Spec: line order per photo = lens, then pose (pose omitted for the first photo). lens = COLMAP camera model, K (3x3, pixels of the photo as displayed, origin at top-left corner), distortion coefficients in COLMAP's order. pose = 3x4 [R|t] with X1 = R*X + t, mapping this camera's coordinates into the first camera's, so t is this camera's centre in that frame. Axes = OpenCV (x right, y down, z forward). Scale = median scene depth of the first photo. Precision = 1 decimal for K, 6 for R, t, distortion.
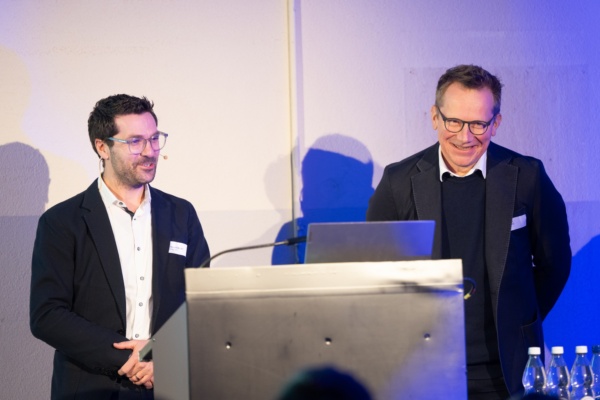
lens RADIAL K [[3809.0, 0, 299.7], [0, 3809.0, 200.1], [0, 0, 1]] dist [-0.039136, 0.000000]
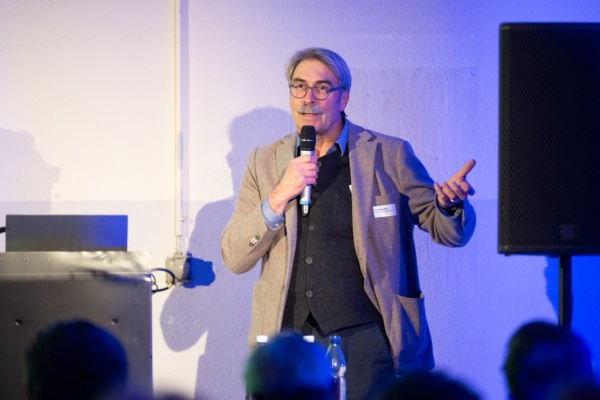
lens RADIAL K [[4463.6, 0, 299.7], [0, 4463.6, 199.6], [0, 0, 1]] dist [-0.194660, 0.000000]
pose [[0.967188, 0.022693, -0.253047, 0.338357], [-0.021244, 0.999739, 0.008457, -0.009011], [0.253173, -0.002804, 0.967417, -0.182010]]
